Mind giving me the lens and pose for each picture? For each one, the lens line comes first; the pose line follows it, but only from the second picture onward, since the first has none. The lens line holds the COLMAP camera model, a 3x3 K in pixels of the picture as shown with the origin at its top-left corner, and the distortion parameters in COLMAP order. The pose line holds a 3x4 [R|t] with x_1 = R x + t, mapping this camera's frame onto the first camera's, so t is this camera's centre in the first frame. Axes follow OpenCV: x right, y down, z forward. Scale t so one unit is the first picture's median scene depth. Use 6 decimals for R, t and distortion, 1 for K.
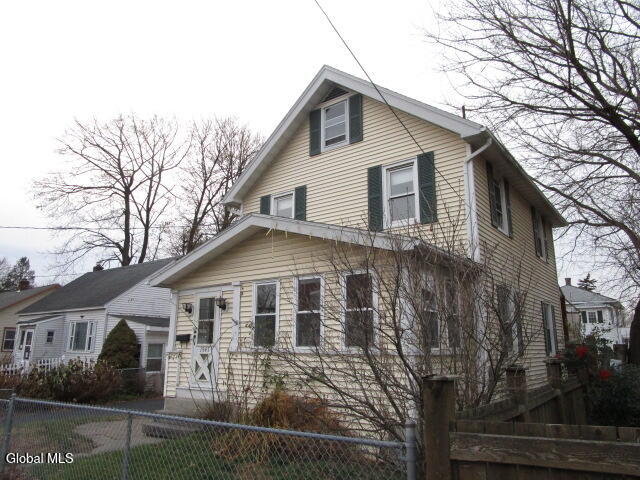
lens RADIAL K [[461.1, 0, 318.5], [0, 461.1, 241.9], [0, 0, 1]] dist [-0.037790, -0.000661]
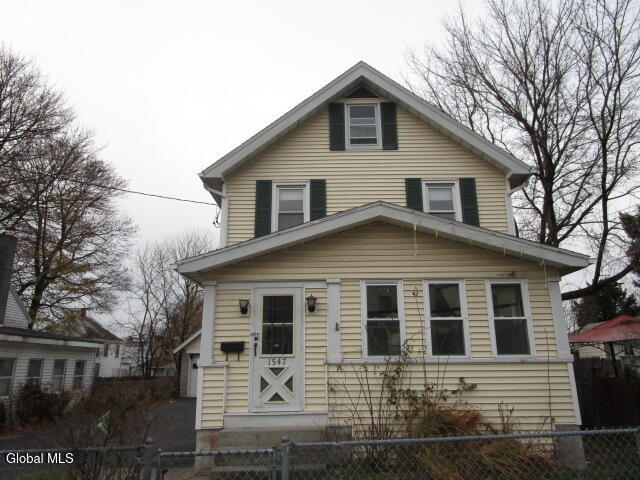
lens RADIAL K [[461.1, 0, 319.5], [0, 461.1, 239.7], [0, 0, 1]] dist [-0.037790, -0.000661]
pose [[0.801589, 0.146622, 0.579618, -0.649305], [-0.123199, 0.989165, -0.079843, 0.080753], [-0.585044, -0.007407, 0.810968, 0.318240]]
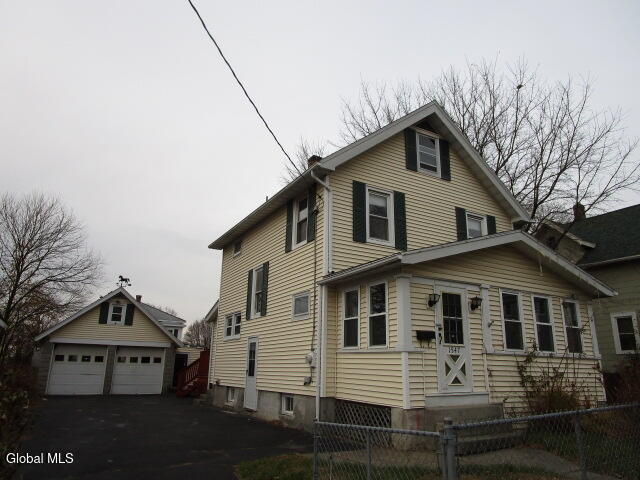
lens RADIAL K [[461.1, 0, 320.1], [0, 461.1, 240.3], [0, 0, 1]] dist [-0.037790, -0.000661]
pose [[0.388170, 0.258830, 0.884495, -1.162637], [-0.223604, 0.957524, -0.182069, 0.242707], [-0.894050, -0.127103, 0.429558, 0.847763]]
